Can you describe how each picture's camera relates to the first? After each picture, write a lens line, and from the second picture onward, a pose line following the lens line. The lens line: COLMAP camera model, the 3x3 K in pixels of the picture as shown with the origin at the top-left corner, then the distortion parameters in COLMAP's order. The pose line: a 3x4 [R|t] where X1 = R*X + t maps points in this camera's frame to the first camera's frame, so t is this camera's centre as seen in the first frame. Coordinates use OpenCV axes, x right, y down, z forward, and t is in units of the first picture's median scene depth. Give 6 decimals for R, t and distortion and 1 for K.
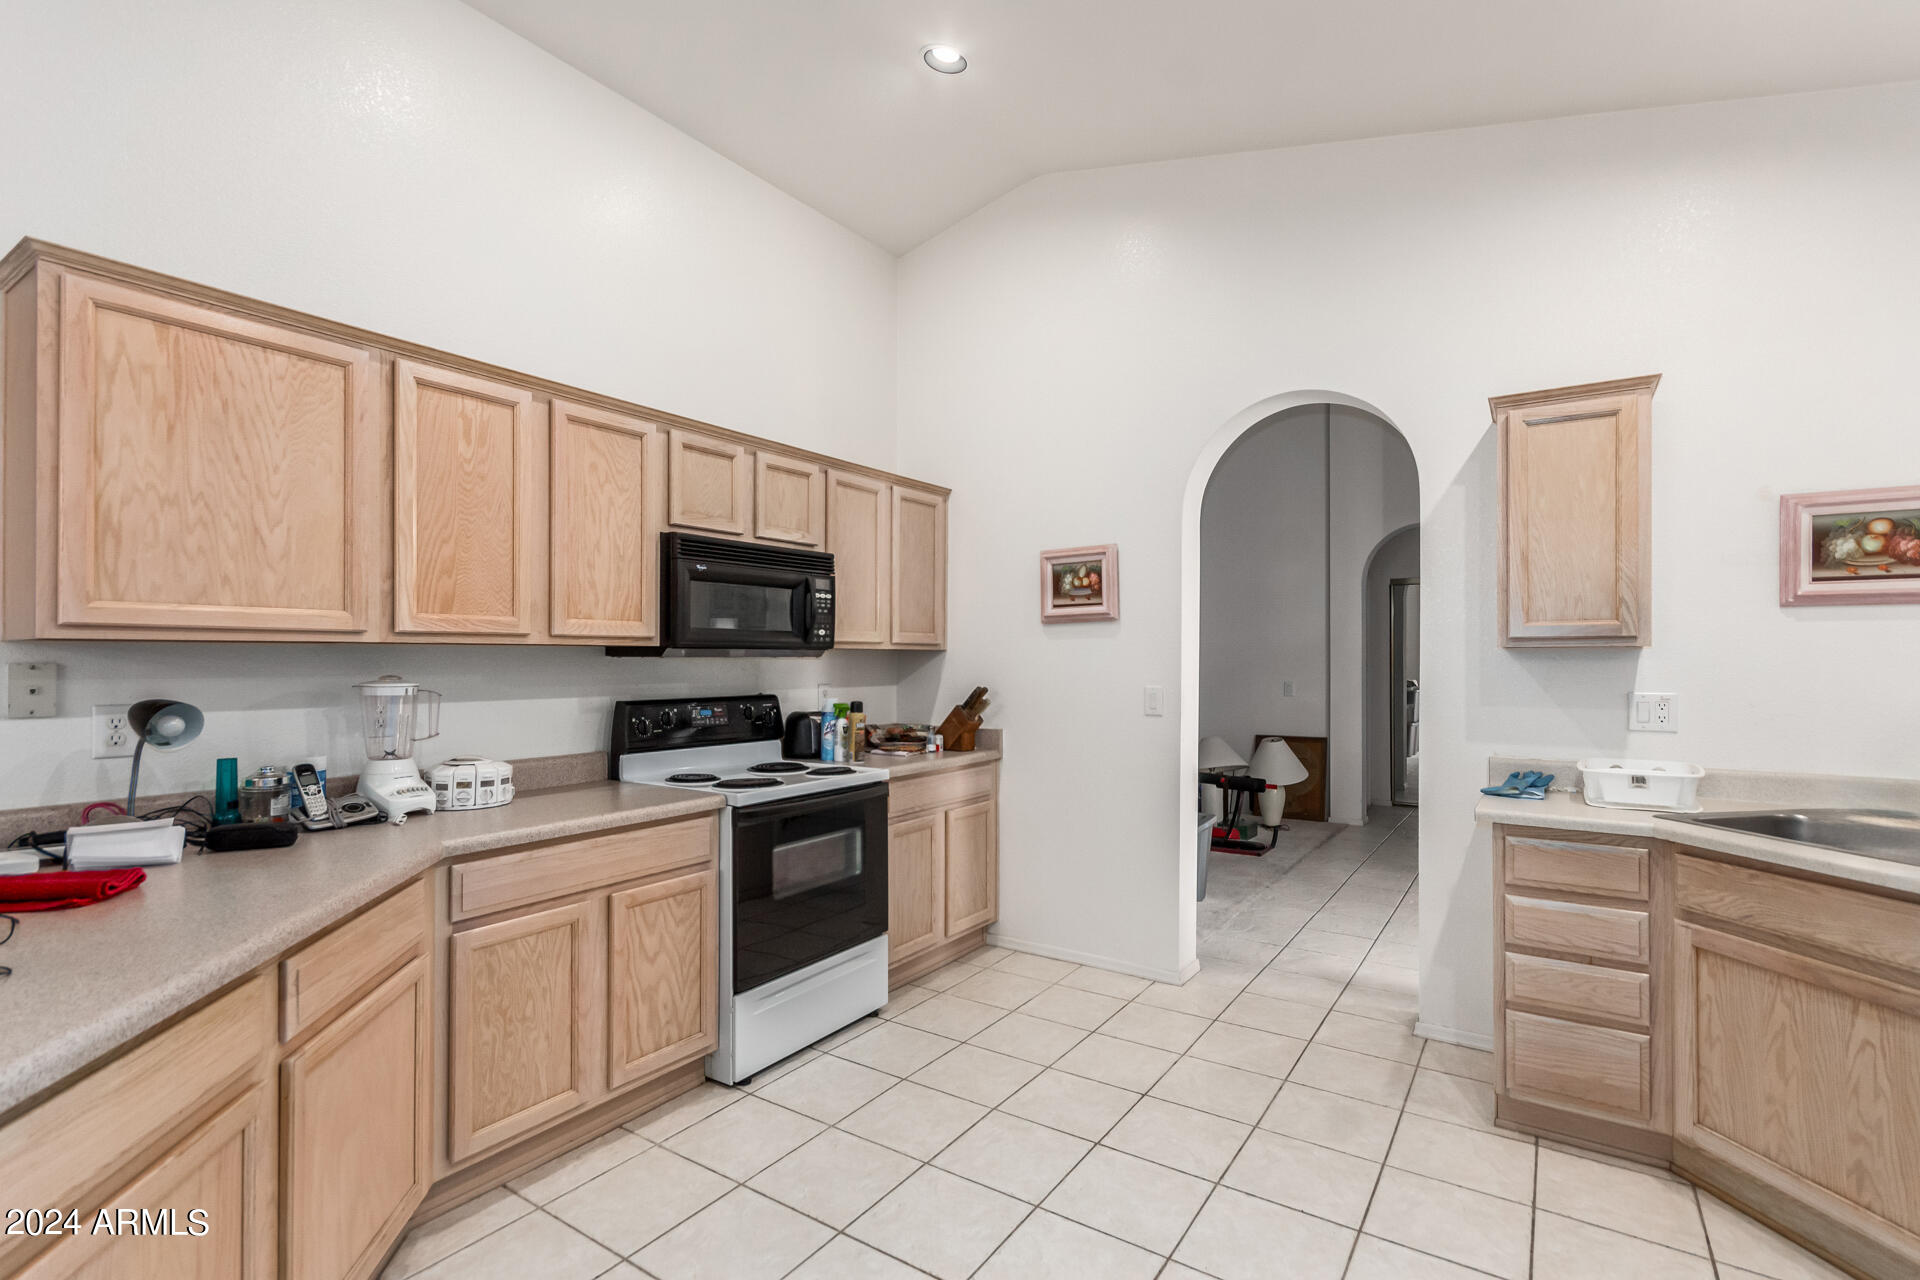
lens RADIAL K [[888.6, 0, 958.4], [0, 888.6, 652.4], [0, 0, 1]] dist [0.004197, 0.000209]
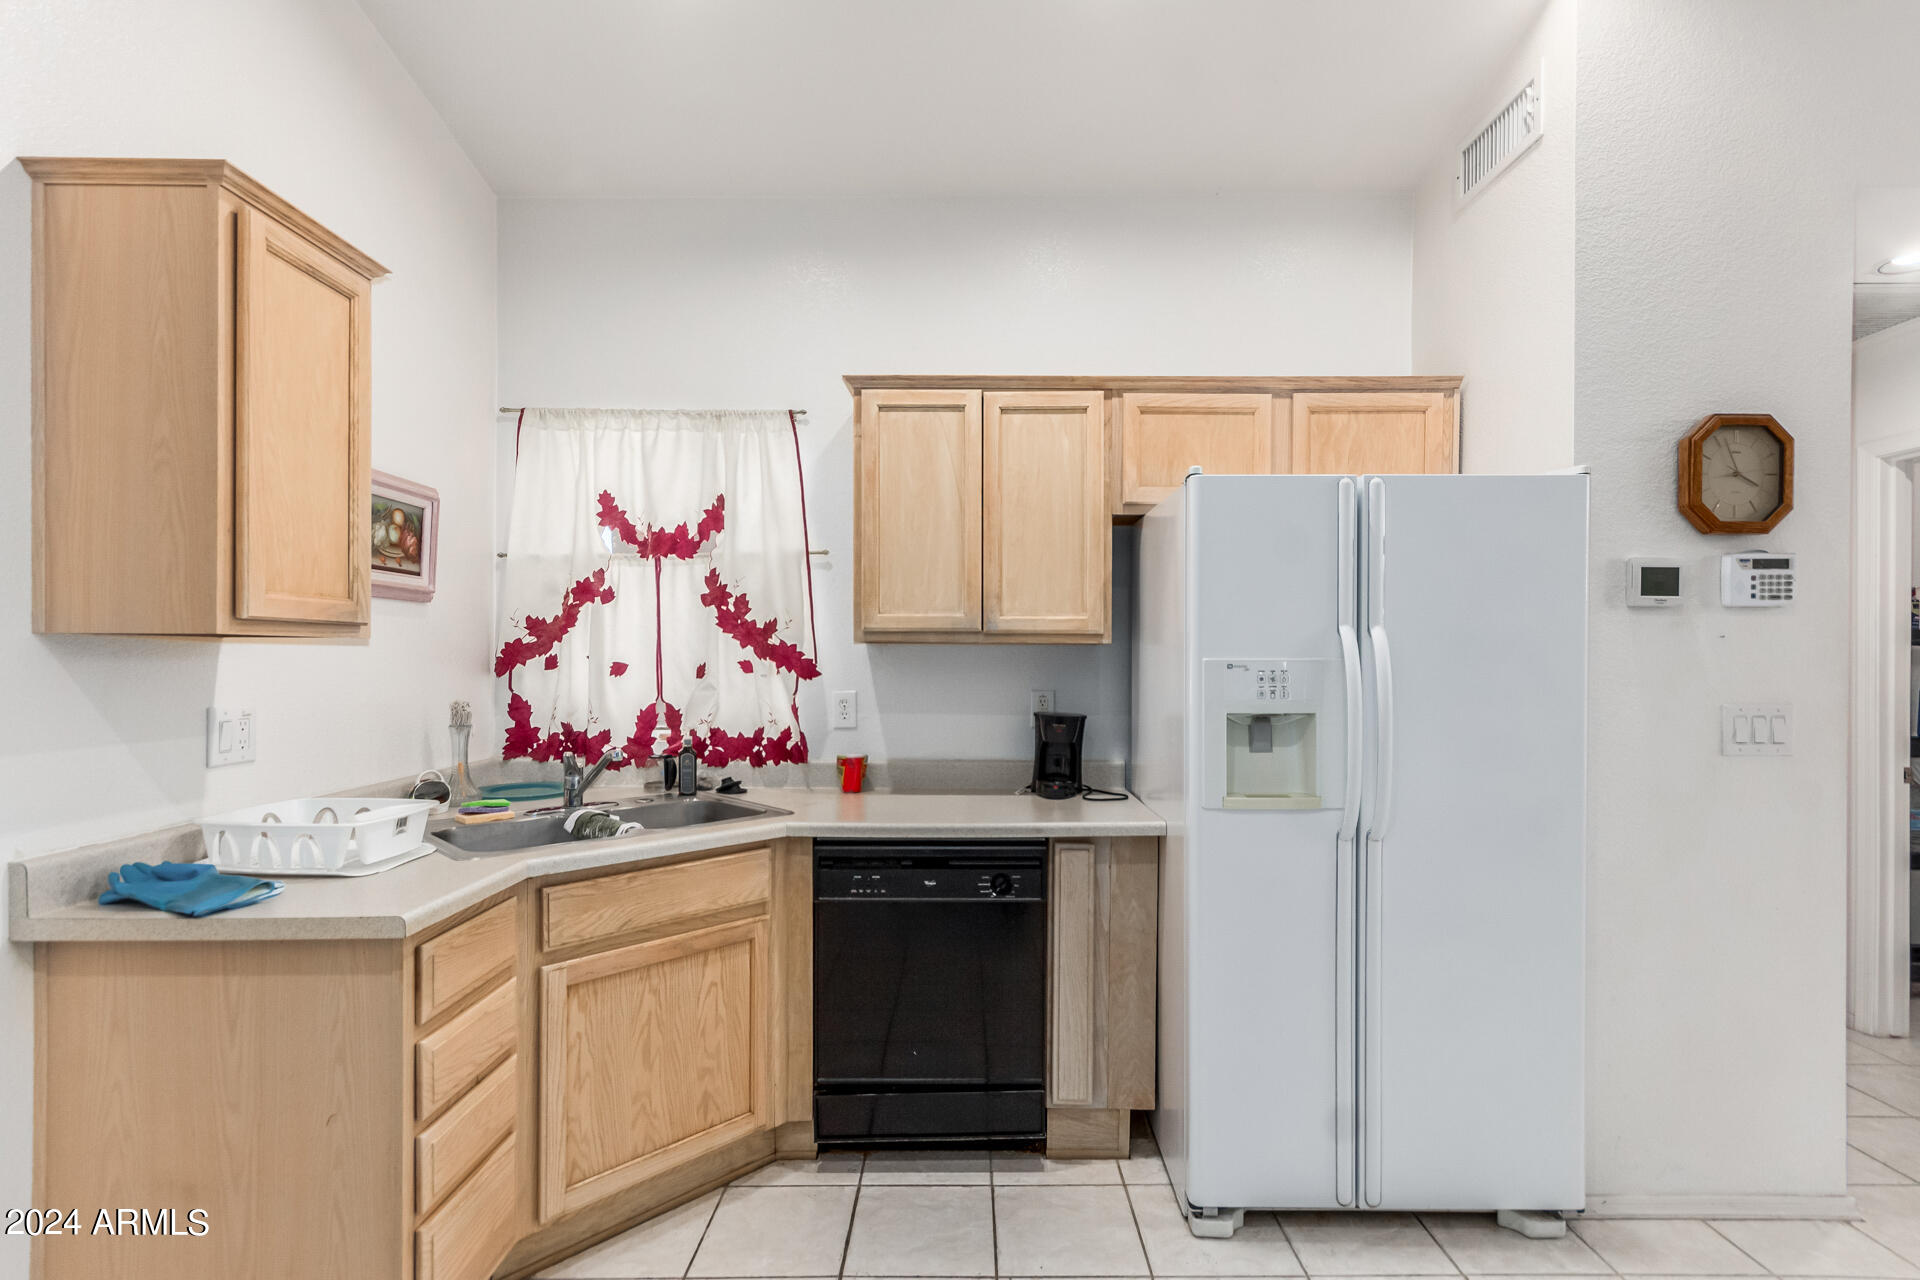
lens RADIAL K [[888.6, 0, 963.8], [0, 888.6, 656.2], [0, 0, 1]] dist [0.004197, 0.000209]
pose [[-0.559082, 0.000156, 0.829112, -0.114346], [-0.008586, 0.999945, -0.005978, 0.009422], [-0.829068, -0.010461, -0.559050, 1.191082]]
